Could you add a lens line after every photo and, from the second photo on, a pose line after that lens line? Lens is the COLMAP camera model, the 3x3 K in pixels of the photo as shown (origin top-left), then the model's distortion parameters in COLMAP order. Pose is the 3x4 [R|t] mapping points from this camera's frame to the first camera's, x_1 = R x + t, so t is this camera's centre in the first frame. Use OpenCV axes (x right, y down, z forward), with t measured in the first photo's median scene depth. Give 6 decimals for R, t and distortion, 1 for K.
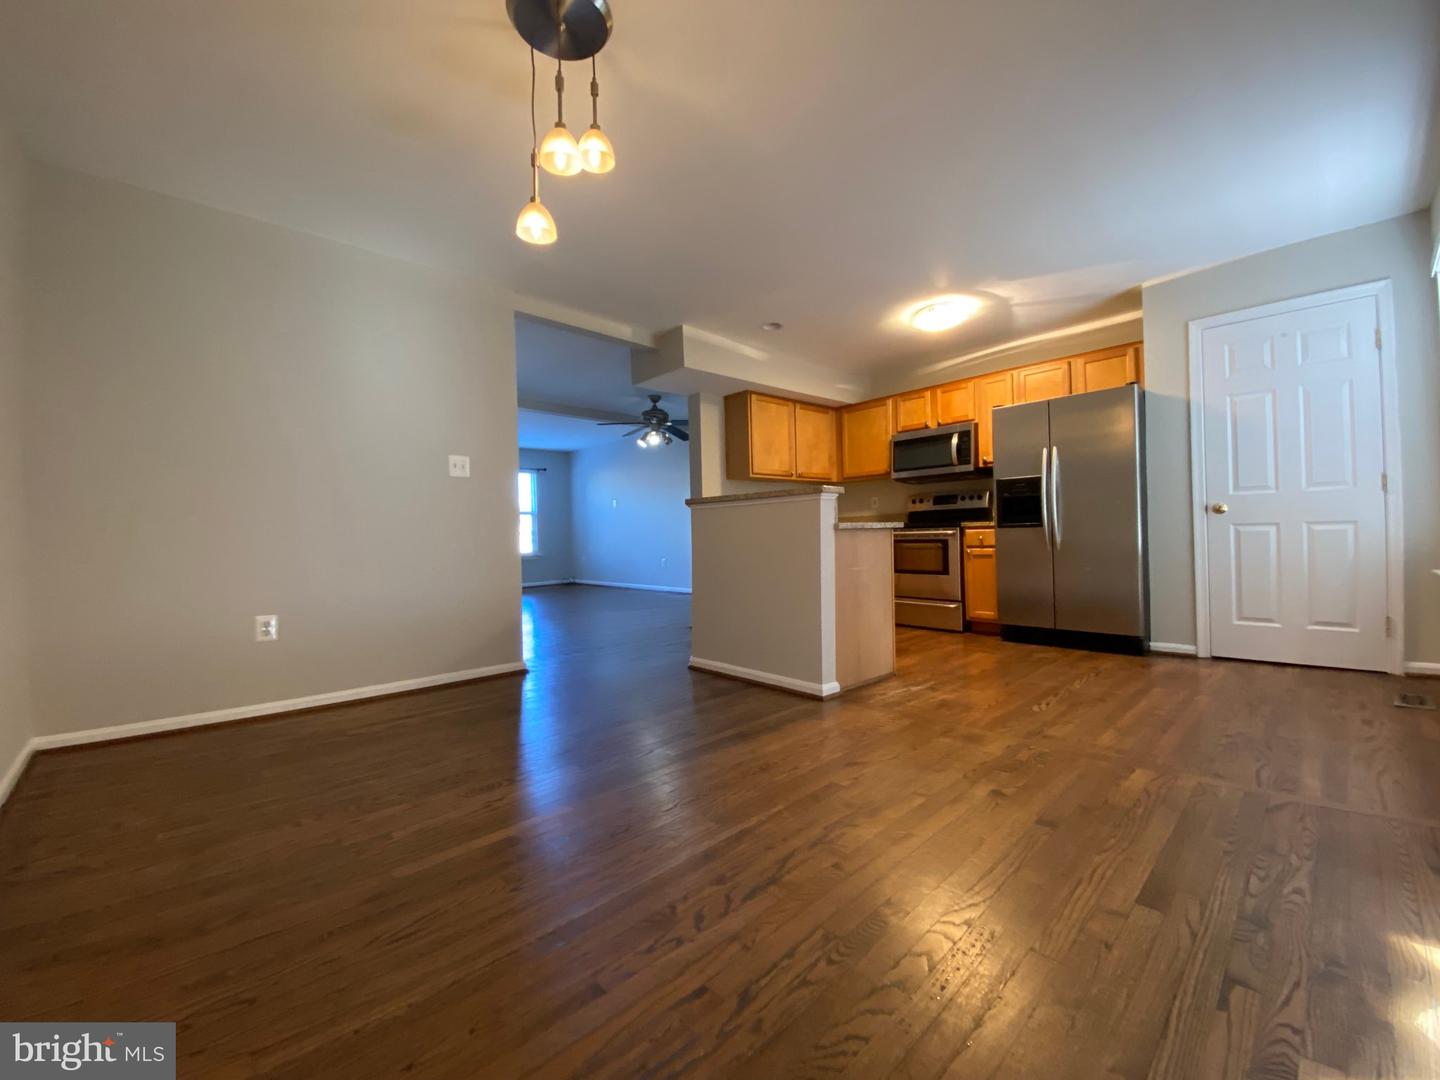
lens RADIAL K [[581.9, 0, 723.1], [0, 581.9, 532.7], [0, 0, 1]] dist [0.015746, -0.016326]
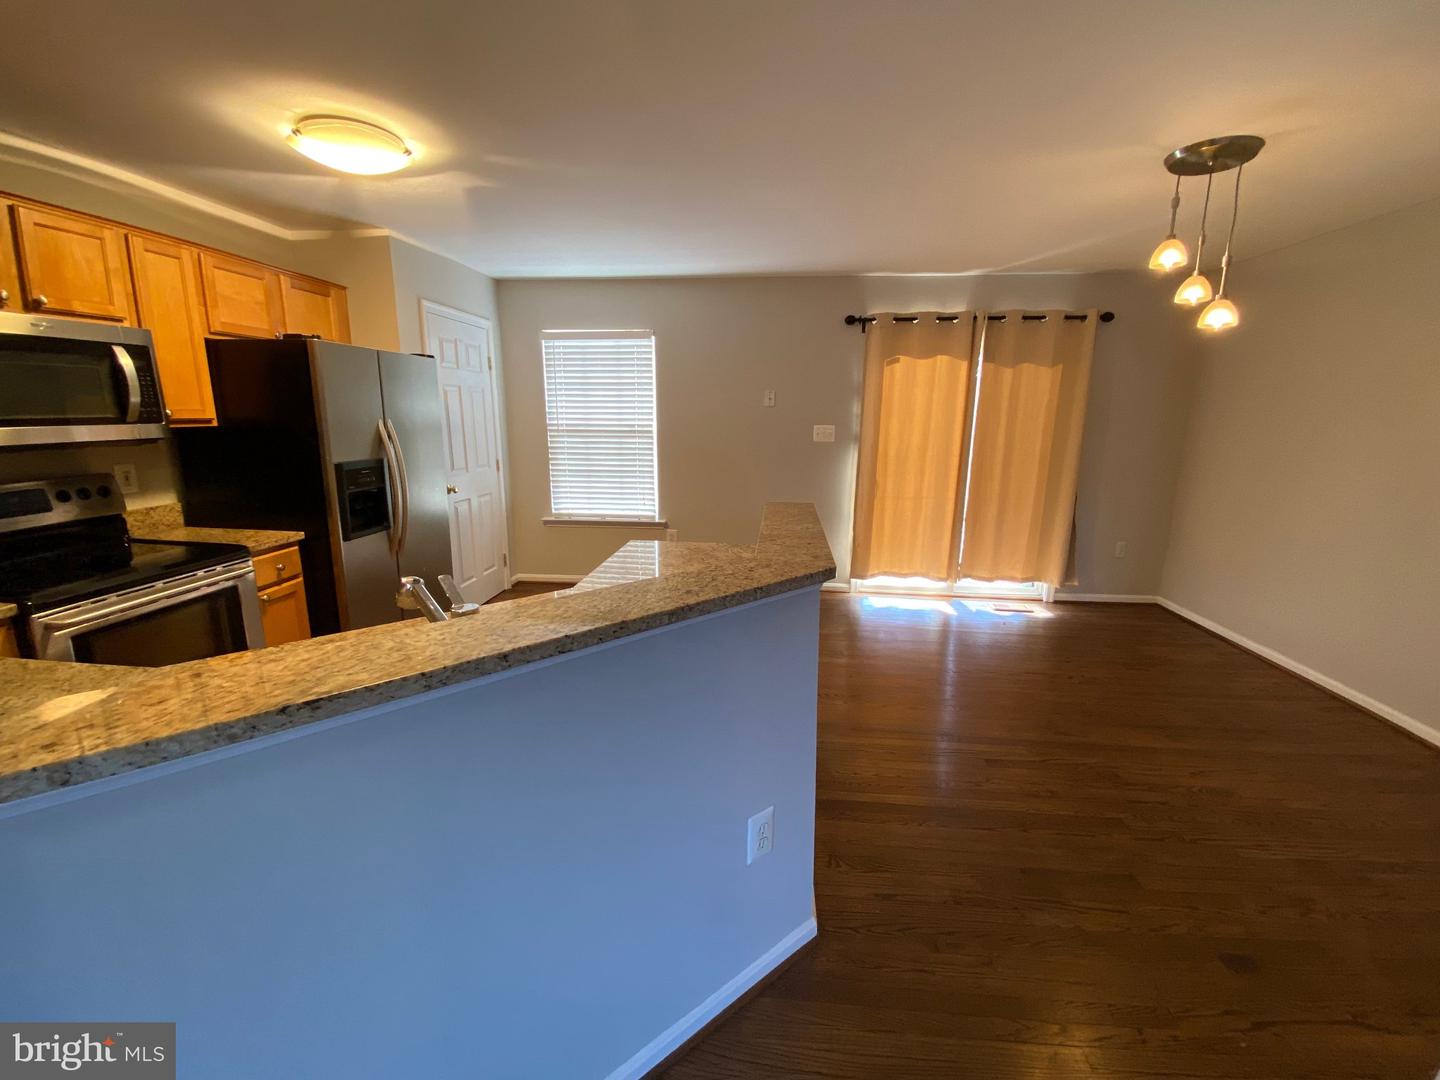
lens RADIAL K [[583.5, 0, 718.3], [0, 583.5, 548.3], [0, 0, 1]] dist [0.016817, -0.016722]
pose [[-0.652124, -0.152443, 0.742628, -0.248852], [-0.003076, 0.980098, 0.198489, -0.124455], [-0.758106, 0.127155, -0.639614, 1.071493]]
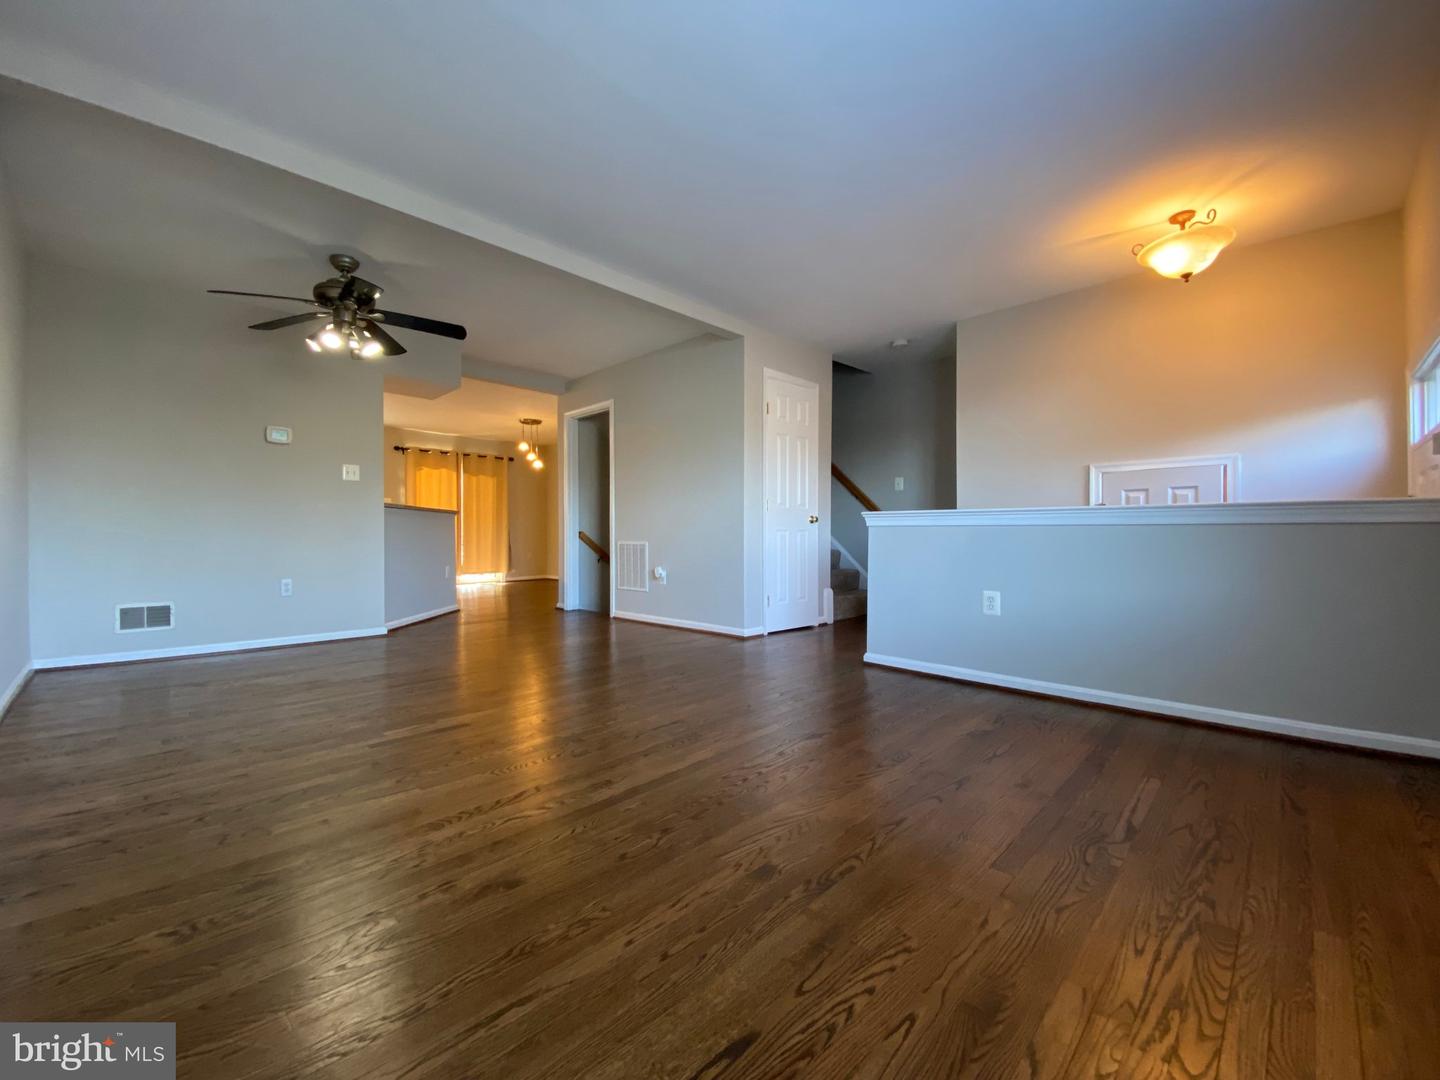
lens RADIAL K [[581.9, 0, 723.1], [0, 581.9, 532.7], [0, 0, 1]] dist [0.015746, -0.016326]
pose [[-0.999103, 0.018961, -0.037870, -0.657761], [0.019529, 0.999701, -0.014685, 0.041824], [0.037581, -0.015412, -0.999175, 2.316507]]
